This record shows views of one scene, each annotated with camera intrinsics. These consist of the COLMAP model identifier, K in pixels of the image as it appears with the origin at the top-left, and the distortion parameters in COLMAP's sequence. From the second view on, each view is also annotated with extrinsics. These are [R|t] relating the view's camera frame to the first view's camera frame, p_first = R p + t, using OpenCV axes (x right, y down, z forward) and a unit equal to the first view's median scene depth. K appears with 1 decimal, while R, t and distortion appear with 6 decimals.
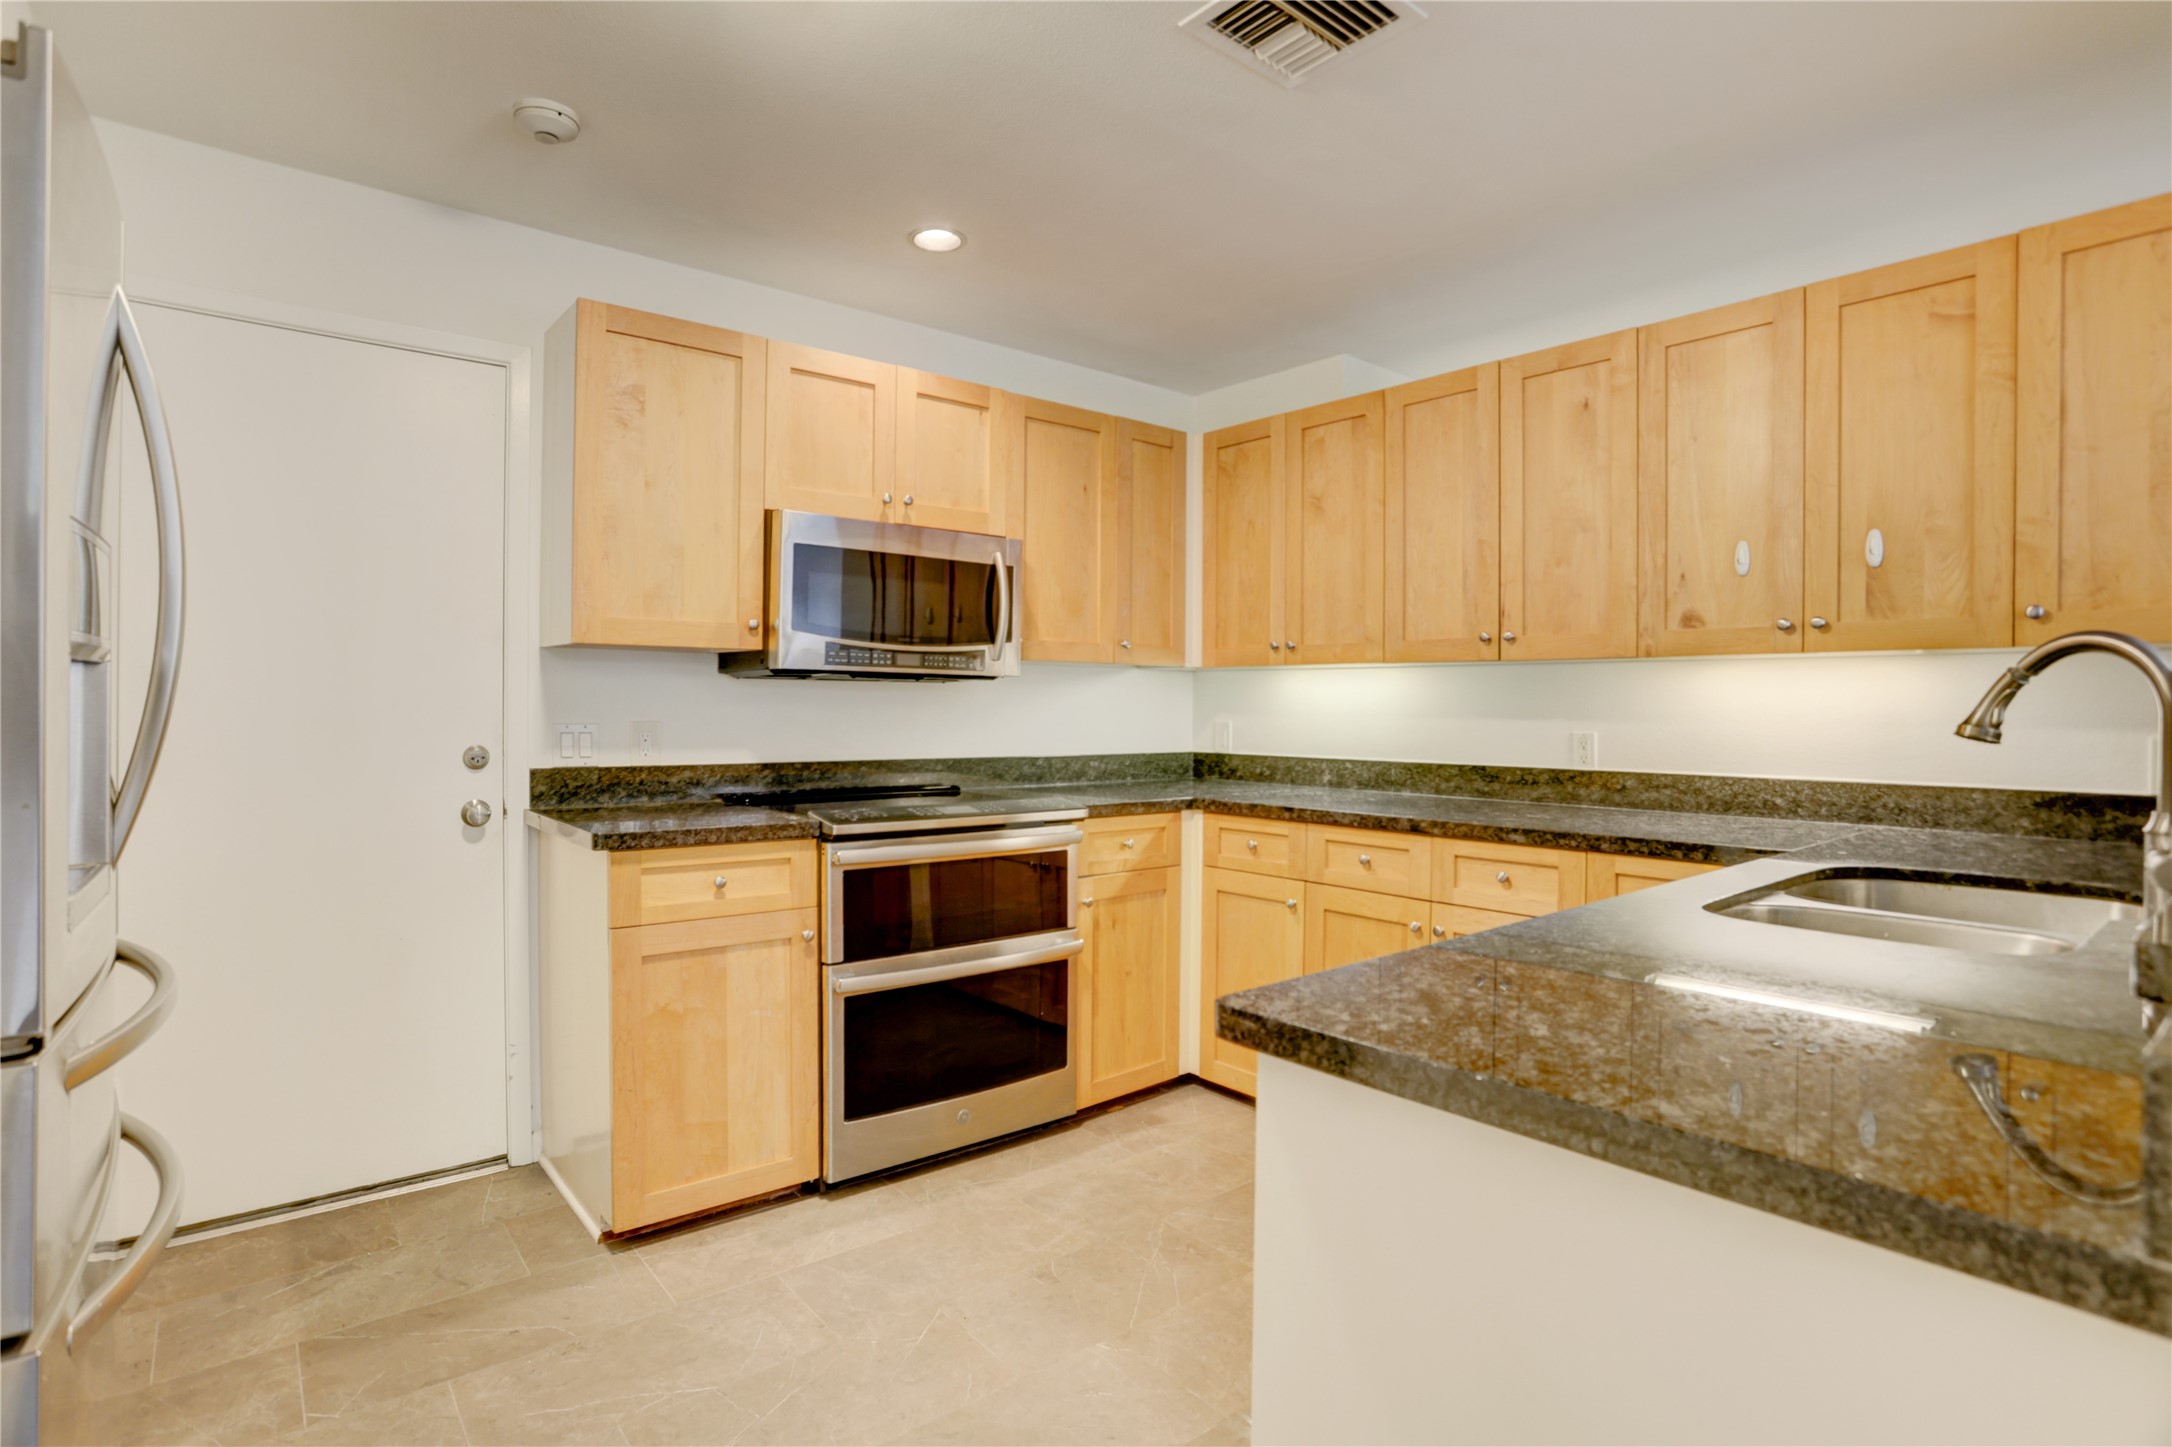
lens RADIAL K [[1090.7, 0, 1052.1], [0, 1090.7, 705.4], [0, 0, 1]] dist [-0.066249, 0.026447]
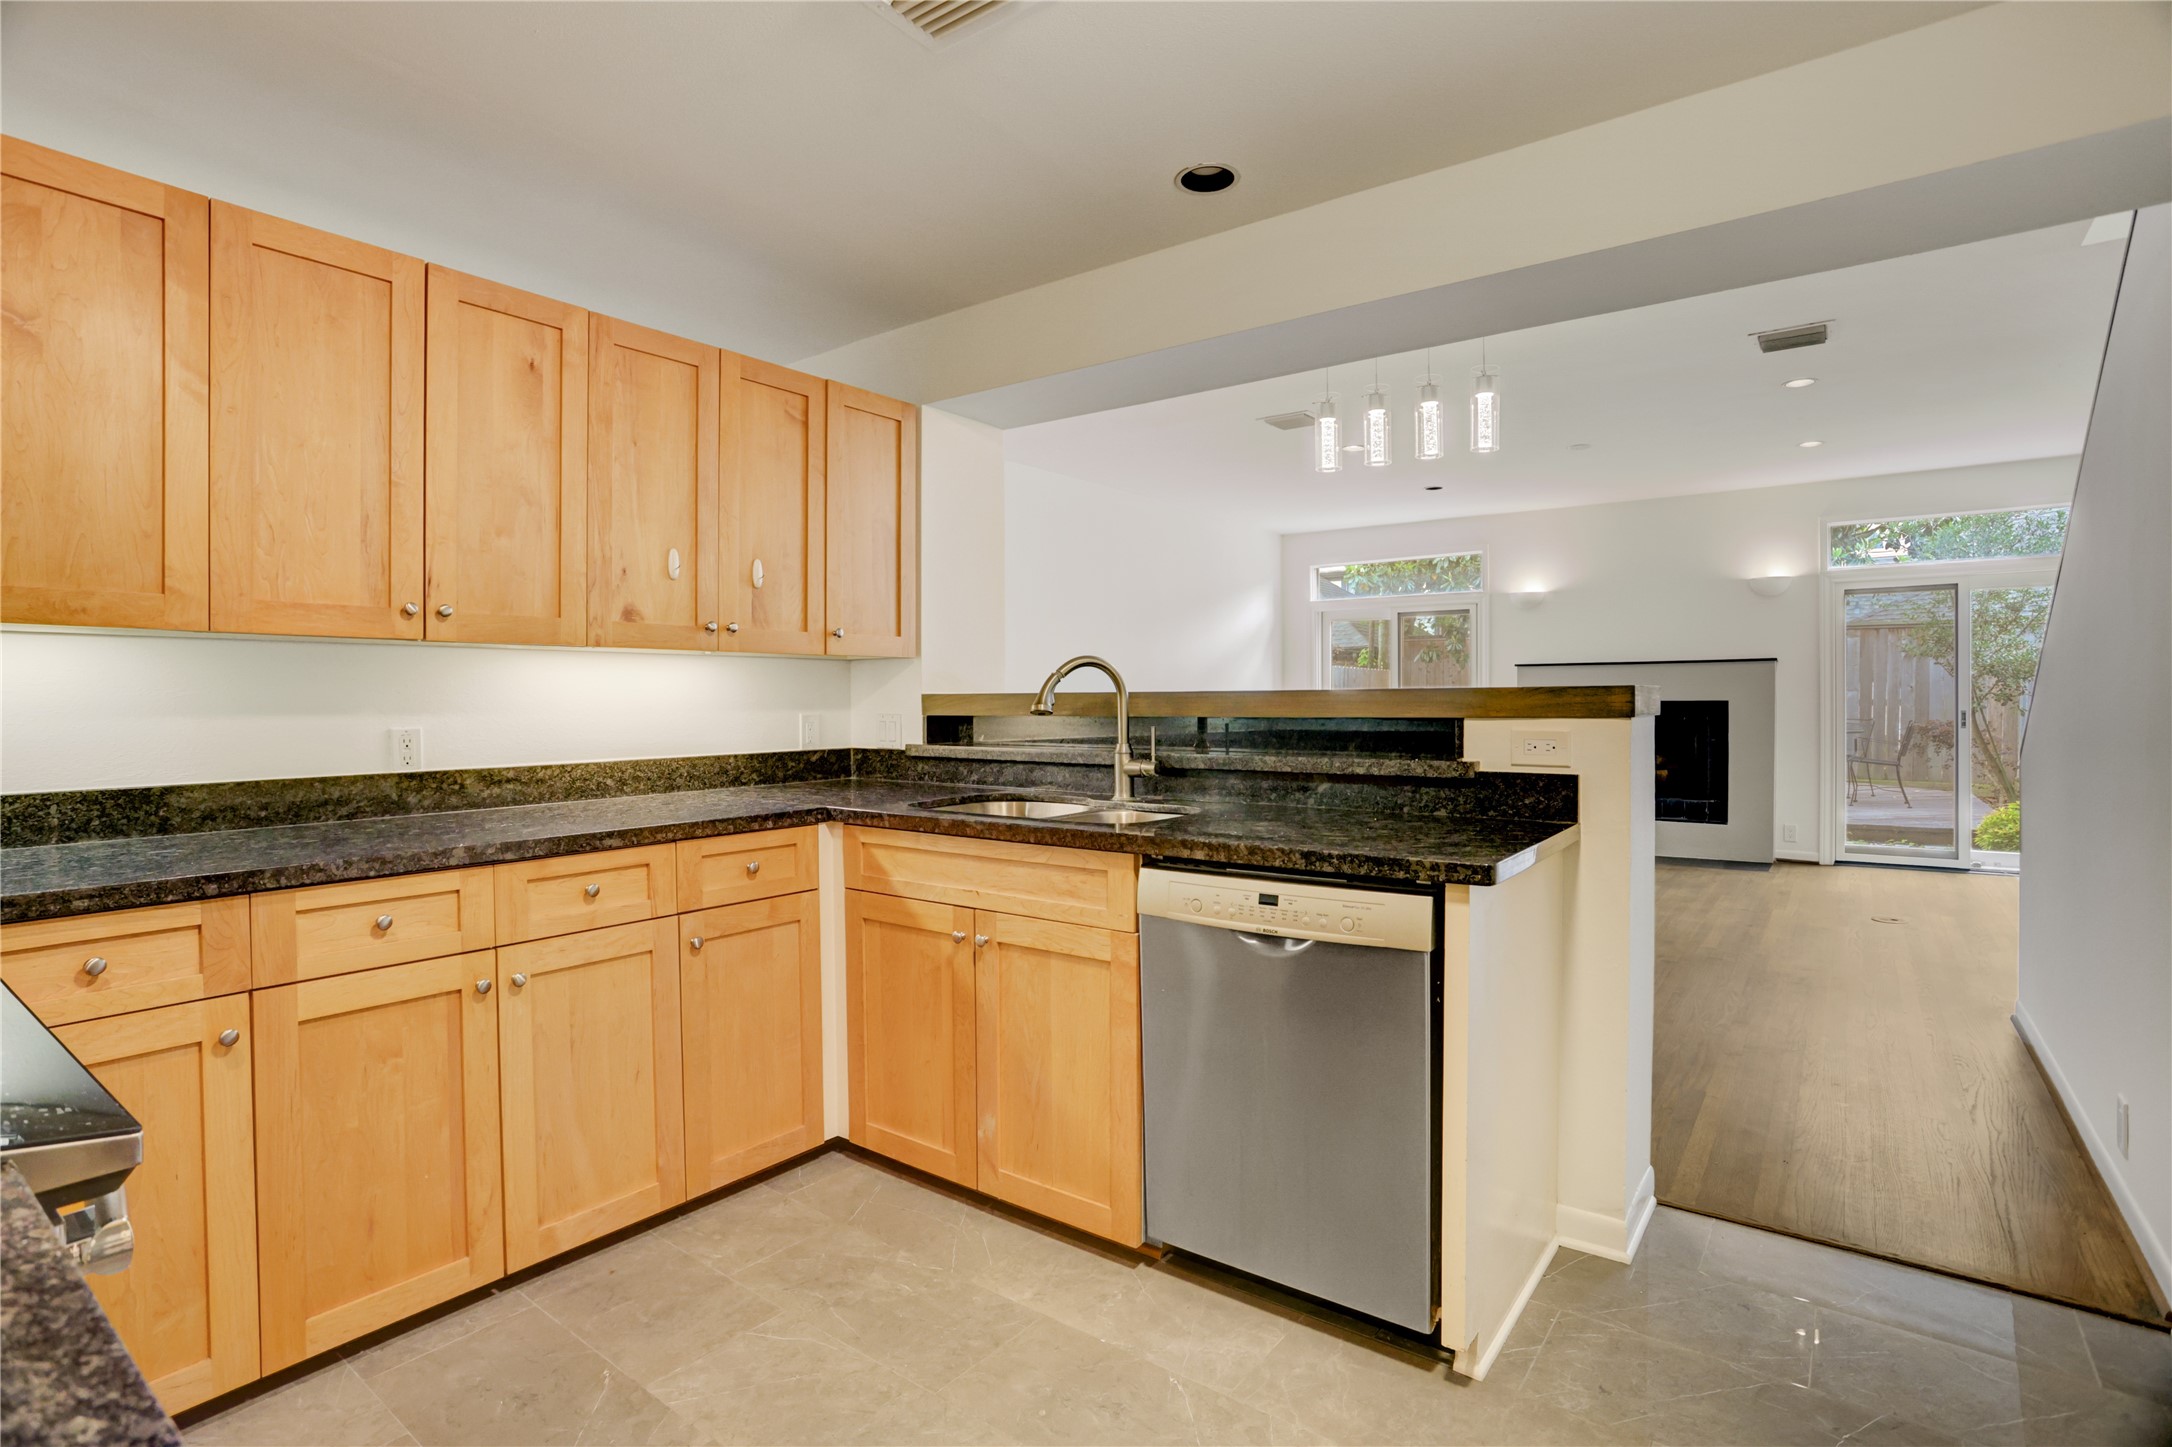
lens RADIAL K [[1090.7, 0, 1082.5], [0, 1090.7, 701.7], [0, 0, 1]] dist [-0.066249, 0.026447]
pose [[-0.265106, -0.009040, 0.964177, -0.506254], [0.002912, 0.999944, 0.010176, -0.002988], [-0.964215, 0.005506, -0.265065, 0.795935]]
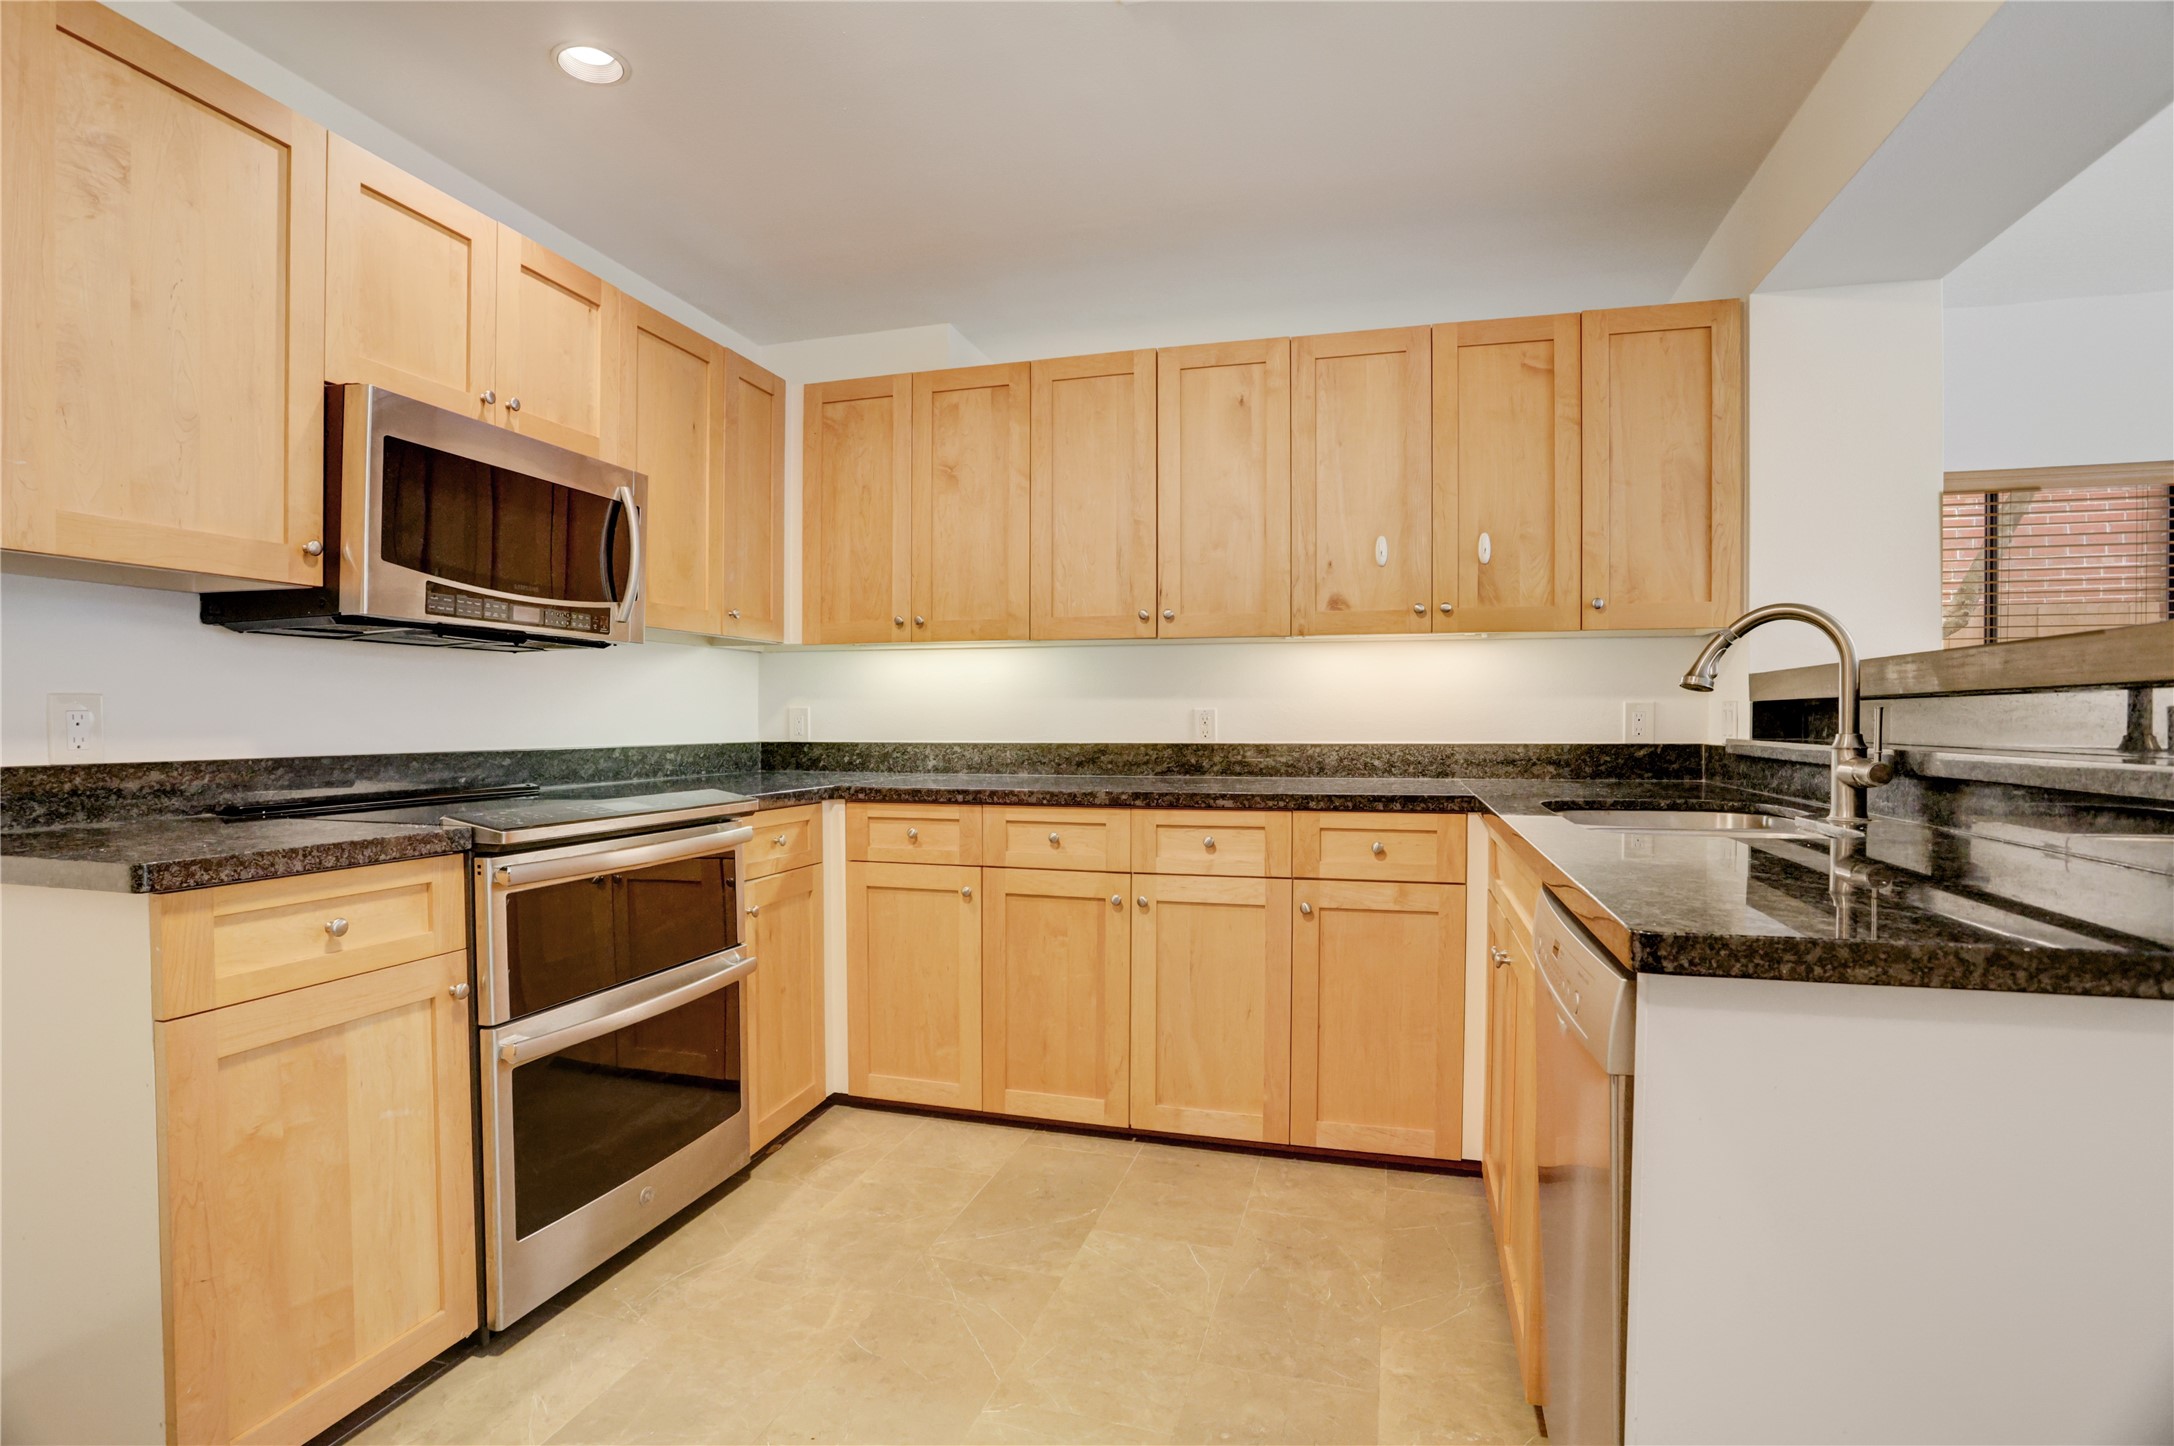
lens RADIAL K [[1091.7, 0, 1038.6], [0, 1091.7, 732.9], [0, 0, 1]] dist [-0.066249, 0.026447]
pose [[0.828319, -0.013888, 0.560084, -0.288727], [0.005619, 0.999848, 0.016482, 0.034024], [-0.560228, -0.010505, 0.828272, 0.207843]]
